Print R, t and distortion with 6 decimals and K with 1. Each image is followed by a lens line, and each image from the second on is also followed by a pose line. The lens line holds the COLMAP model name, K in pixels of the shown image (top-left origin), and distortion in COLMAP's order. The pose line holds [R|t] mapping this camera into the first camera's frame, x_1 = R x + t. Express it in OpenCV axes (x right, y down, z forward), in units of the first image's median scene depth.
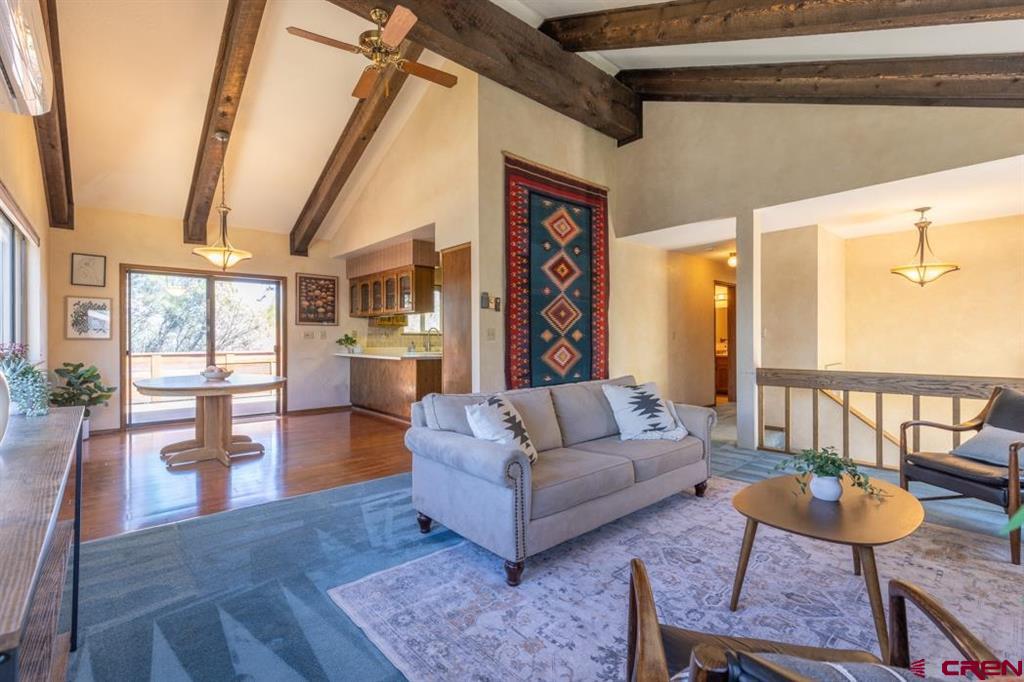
lens RADIAL K [[462.4, 0, 508.9], [0, 462.4, 340.2], [0, 0, 1]] dist [-0.000406, -0.000740]
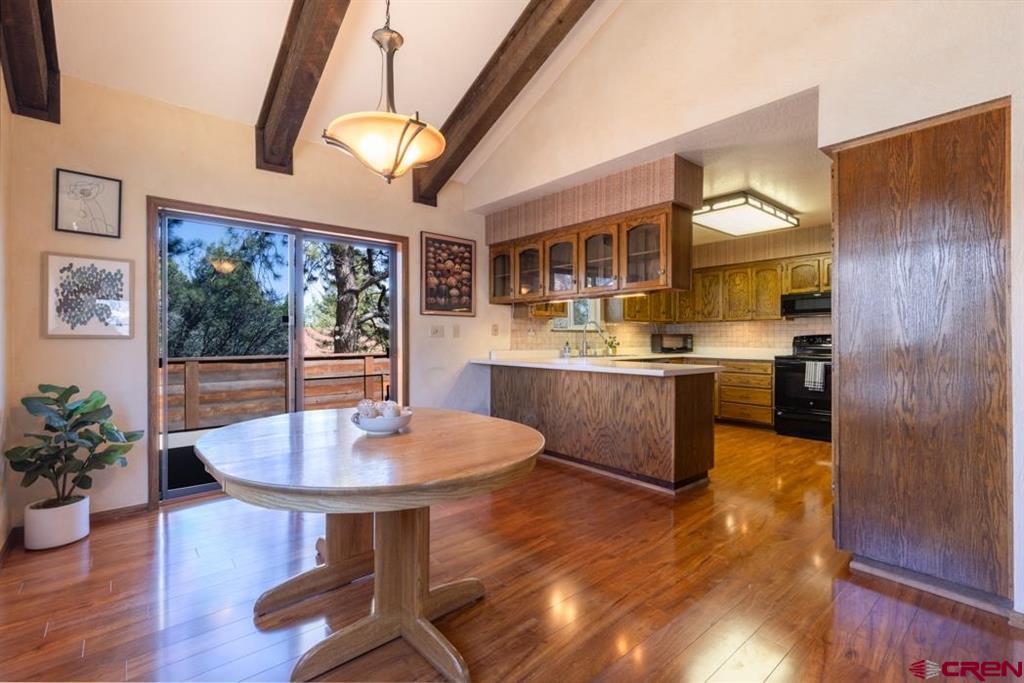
lens RADIAL K [[462.4, 0, 508.9], [0, 462.4, 340.7], [0, 0, 1]] dist [-0.000406, -0.000740]
pose [[0.999800, 0.000025, -0.020010, -0.331974], [0.000043, 0.999994, 0.003424, -0.000248], [0.020010, -0.003424, 0.999794, 0.380396]]
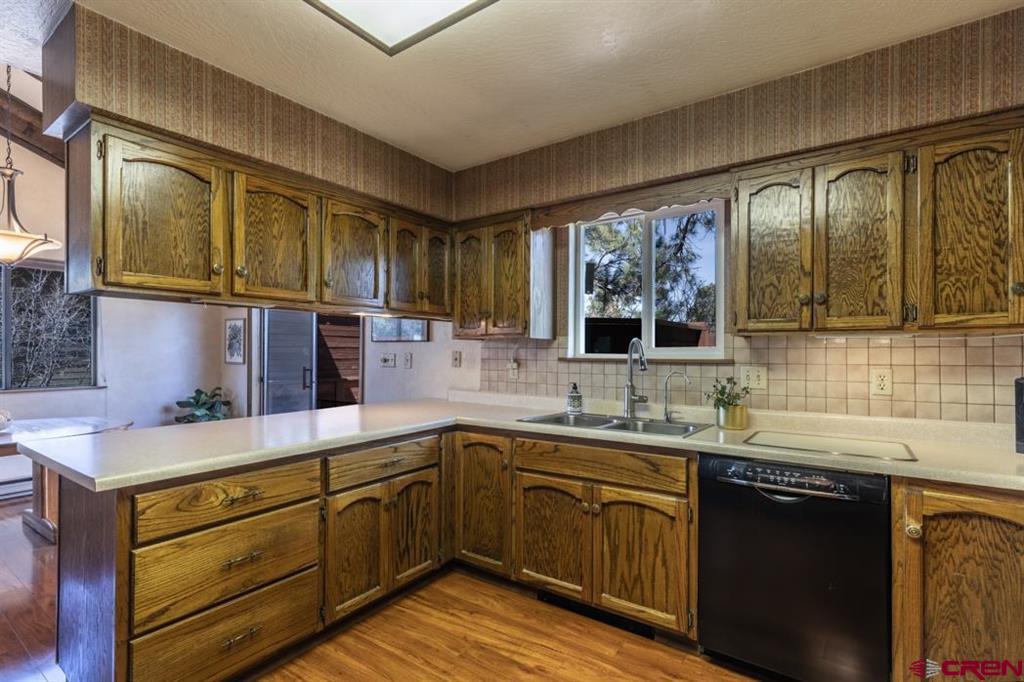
lens RADIAL K [[469.6, 0, 515.9], [0, 469.6, 350.6], [0, 0, 1]] dist [-0.000784, -0.000179]
pose [[0.236154, -0.000452, -0.971715, 0.131785], [-0.003499, 0.999993, -0.001316, -0.023117], [0.971709, 0.003711, 0.236151, 1.041591]]
